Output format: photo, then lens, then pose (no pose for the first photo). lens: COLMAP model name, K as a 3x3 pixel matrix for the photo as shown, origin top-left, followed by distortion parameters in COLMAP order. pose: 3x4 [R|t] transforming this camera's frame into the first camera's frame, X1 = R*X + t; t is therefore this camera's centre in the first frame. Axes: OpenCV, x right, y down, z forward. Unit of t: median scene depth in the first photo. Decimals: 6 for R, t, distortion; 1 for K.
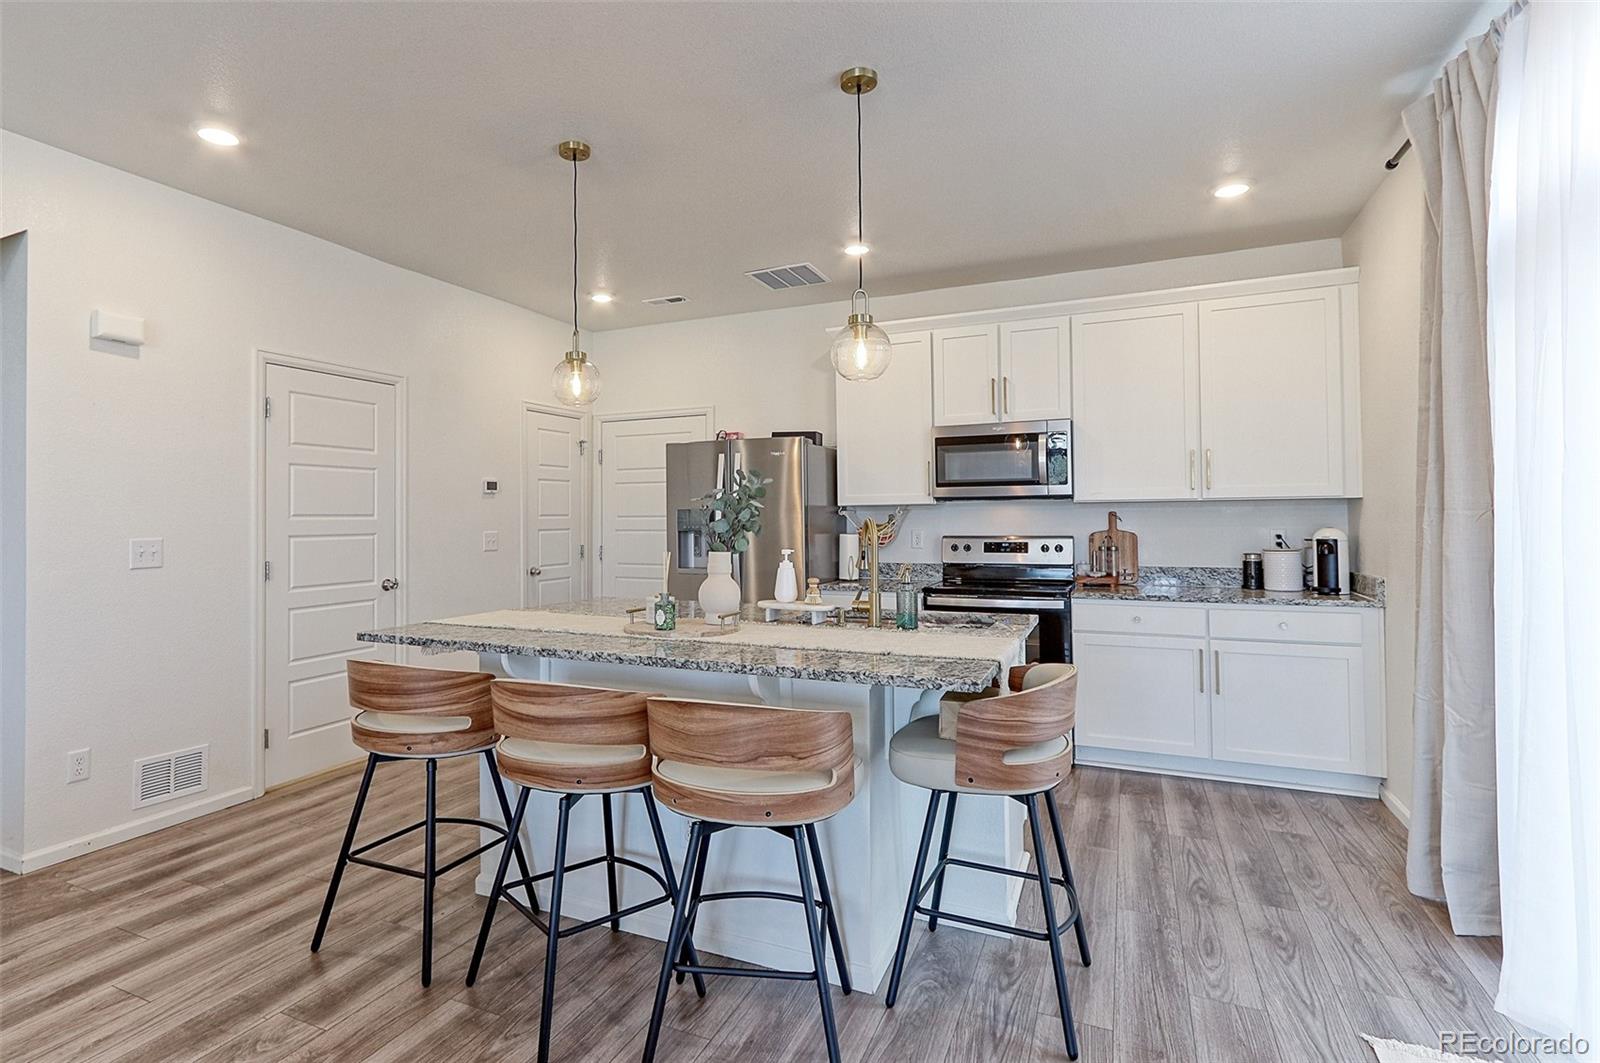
lens RADIAL K [[751.5, 0, 752.6], [0, 751.5, 518.4], [0, 0, 1]] dist [-0.014858, 0.005492]
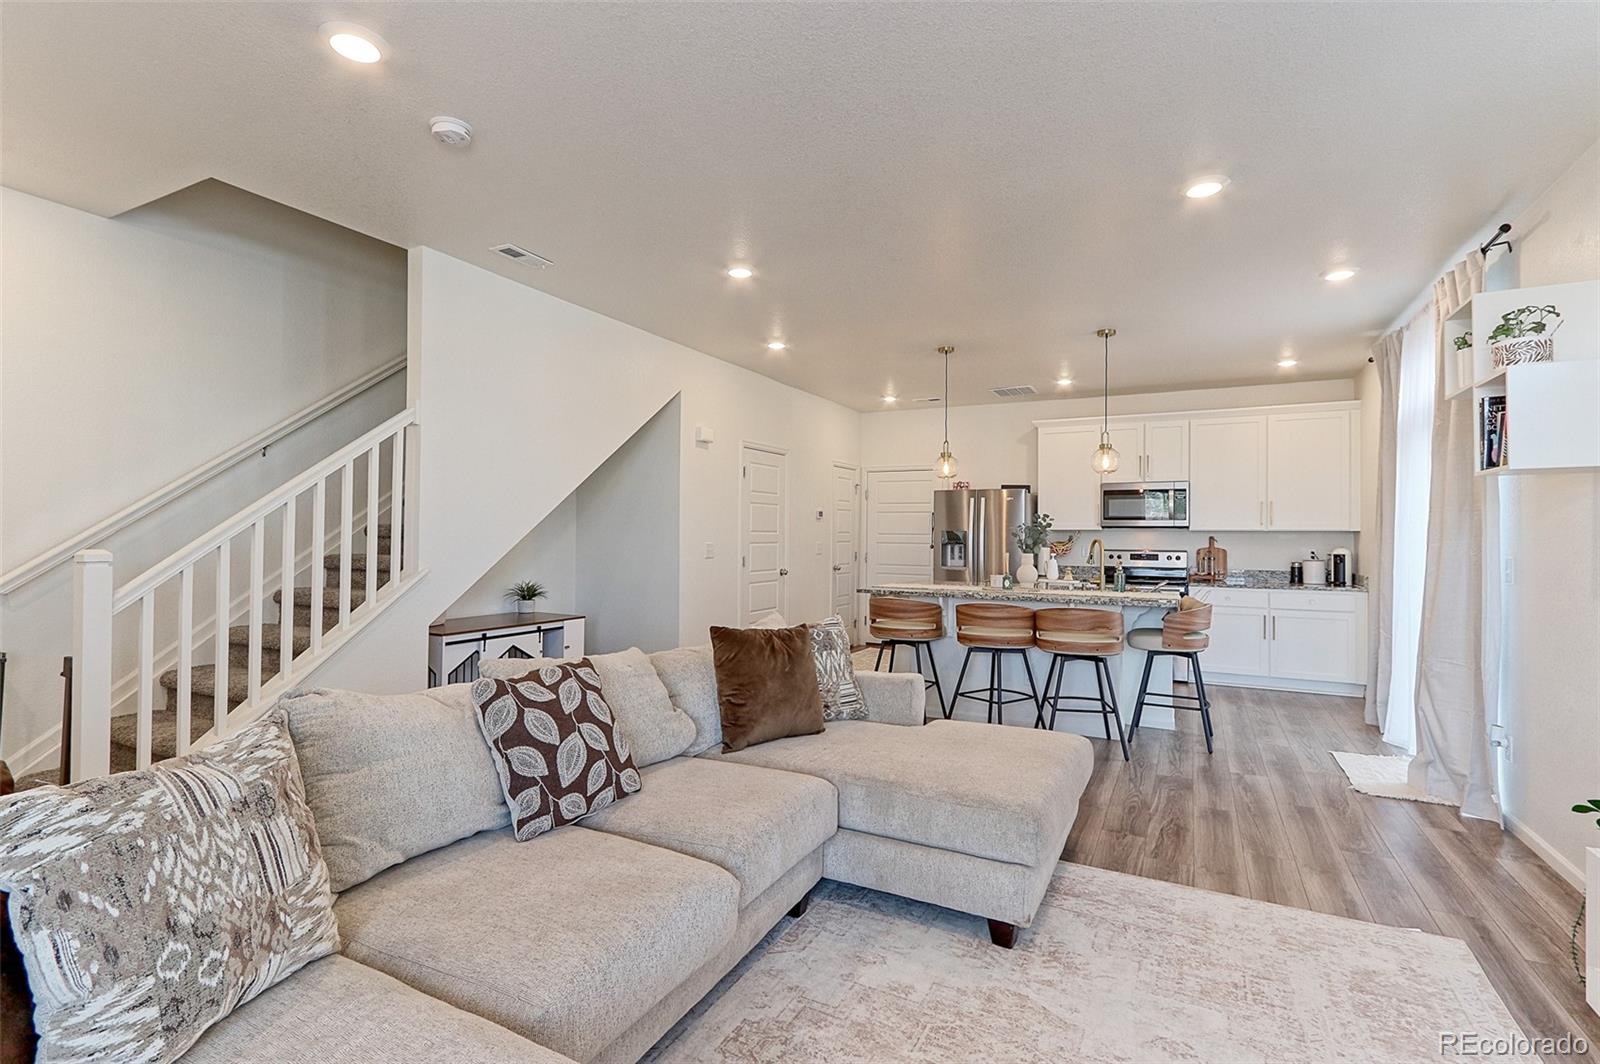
lens RADIAL K [[751.5, 0, 776.5], [0, 751.5, 539.5], [0, 0, 1]] dist [-0.014858, 0.005492]
pose [[0.999047, 0.016393, -0.040451, -0.442845], [-0.016122, 0.999845, 0.007017, 0.001880], [0.040560, -0.006358, 0.999157, -0.740001]]
